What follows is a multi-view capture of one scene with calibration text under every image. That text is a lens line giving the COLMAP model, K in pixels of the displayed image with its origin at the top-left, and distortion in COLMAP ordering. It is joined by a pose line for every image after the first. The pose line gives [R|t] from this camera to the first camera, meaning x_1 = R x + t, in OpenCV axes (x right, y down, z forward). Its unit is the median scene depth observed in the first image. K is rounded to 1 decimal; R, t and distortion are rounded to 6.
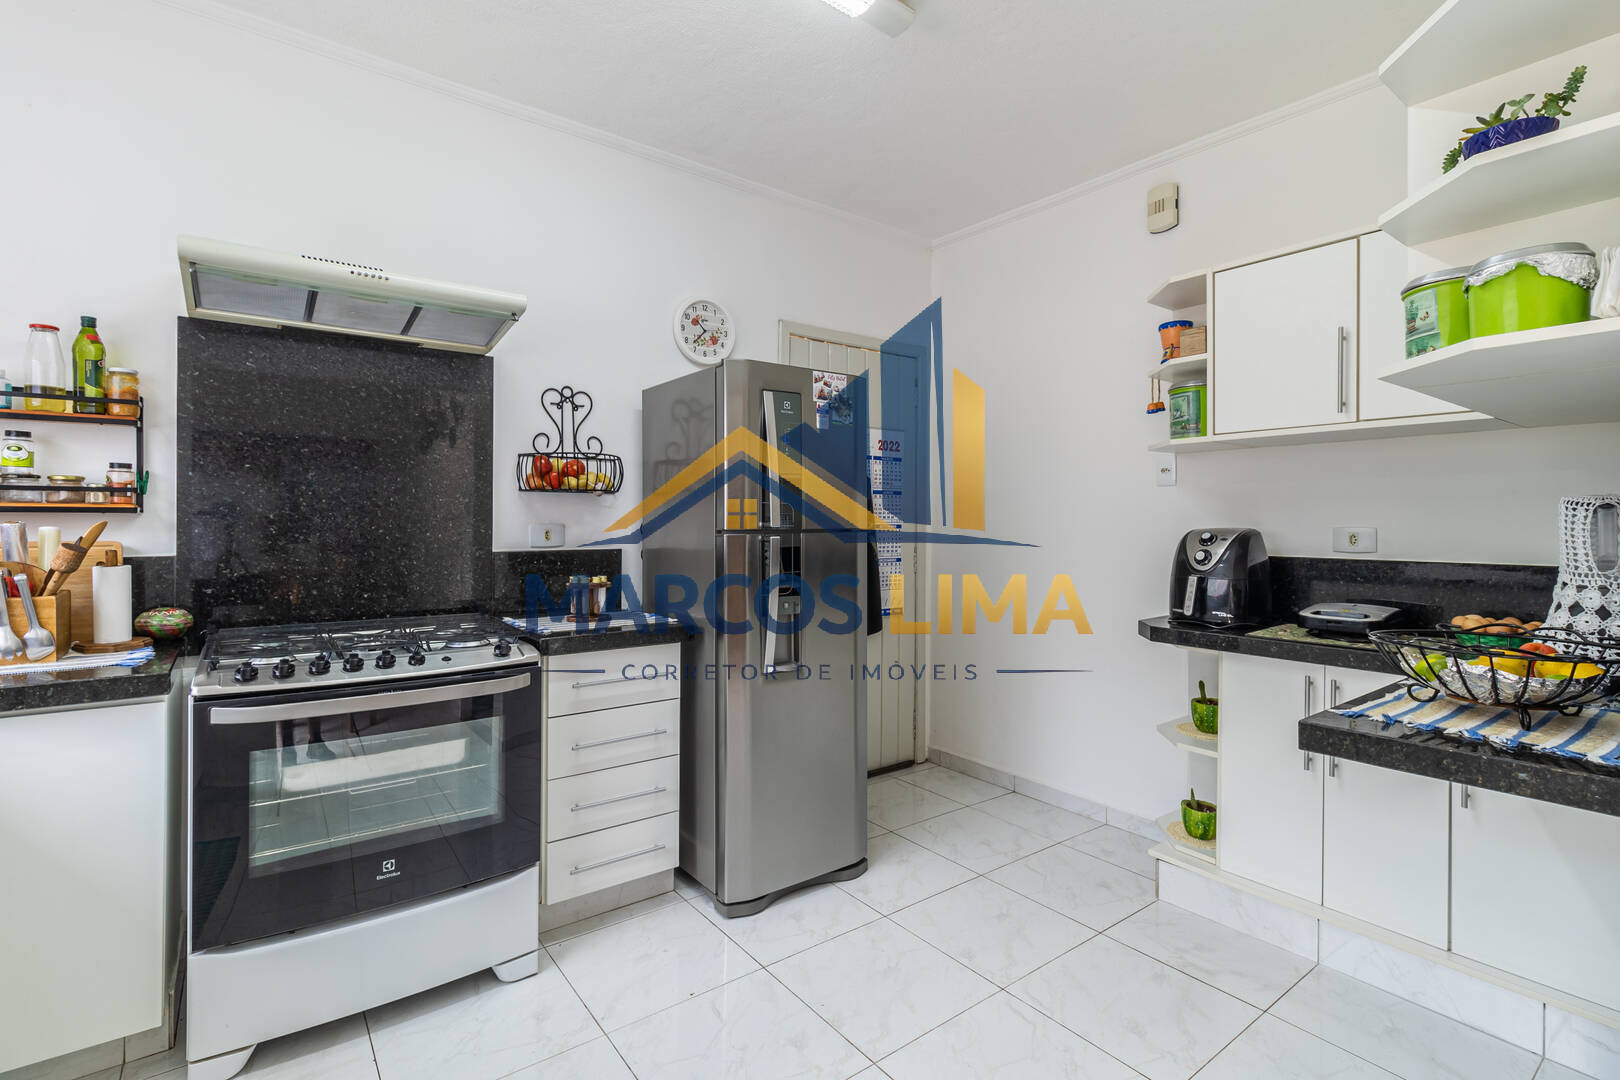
lens RADIAL K [[751.3, 0, 813.9], [0, 751.3, 523.9], [0, 0, 1]] dist [0.005357, -0.001716]
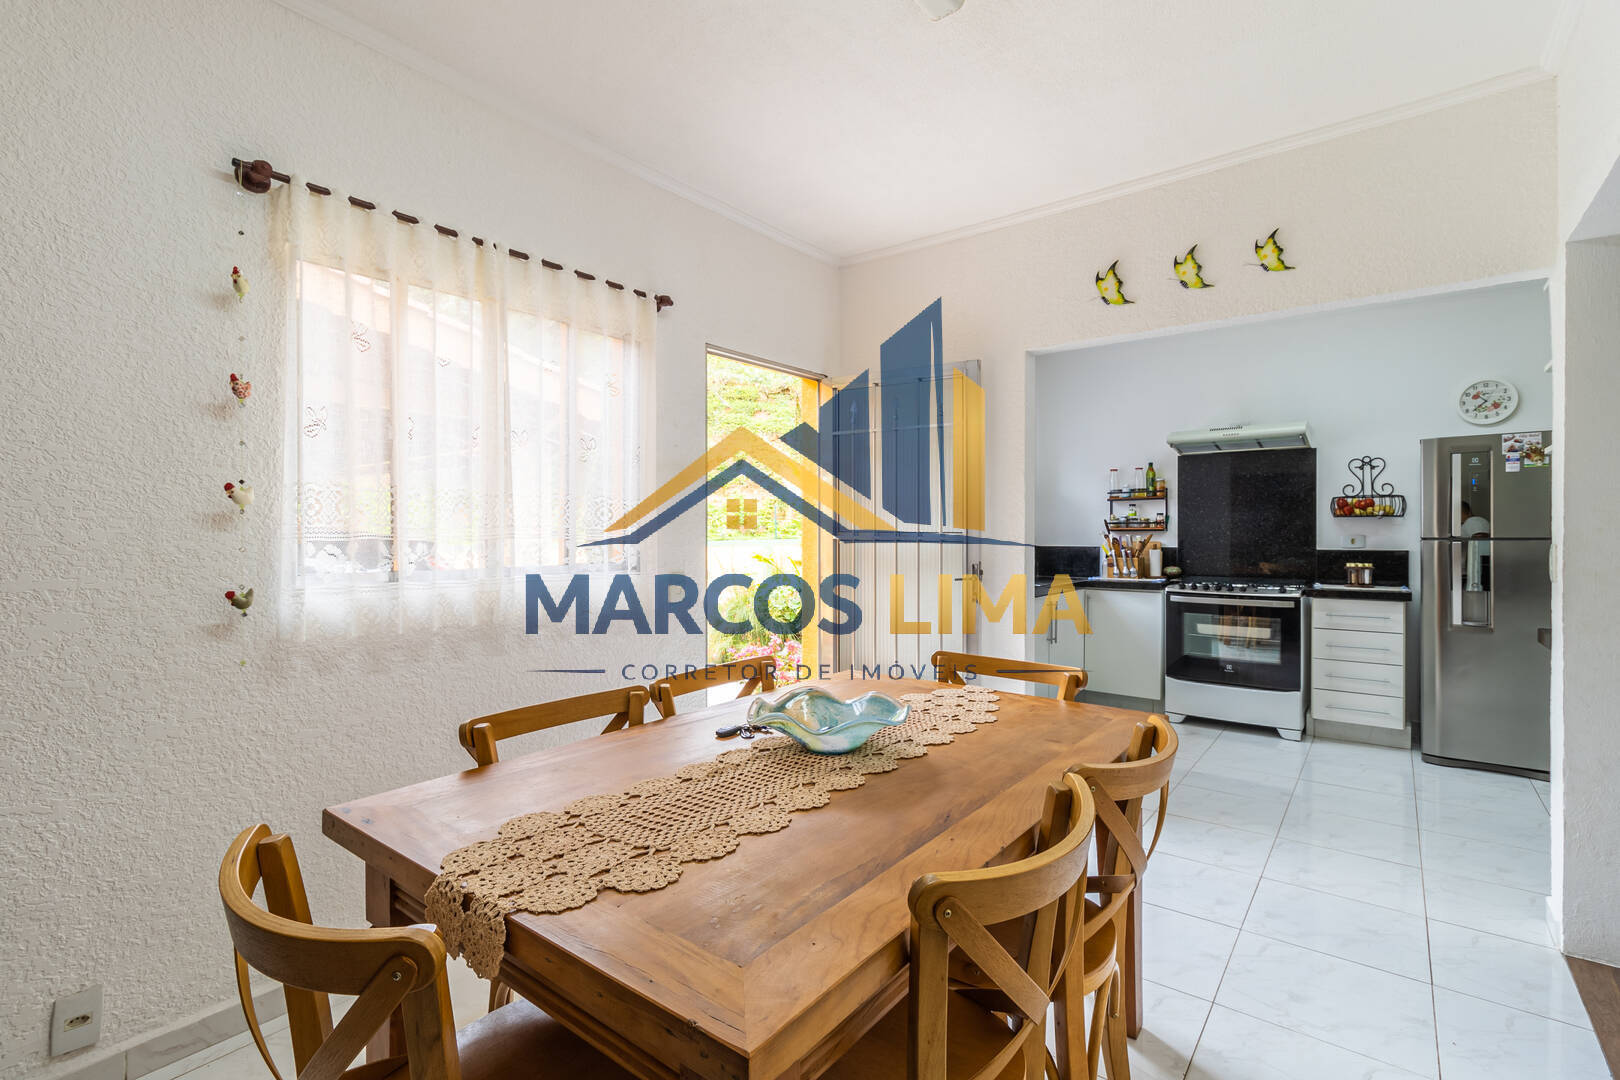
lens RADIAL K [[751.3, 0, 795.0], [0, 751.3, 533.6], [0, 0, 1]] dist [0.005357, -0.001716]
pose [[0.248637, -0.005841, -0.968579, 1.285796], [-0.004685, 0.999963, -0.007233, 0.018897], [0.968585, 0.006336, 0.248600, -0.890755]]
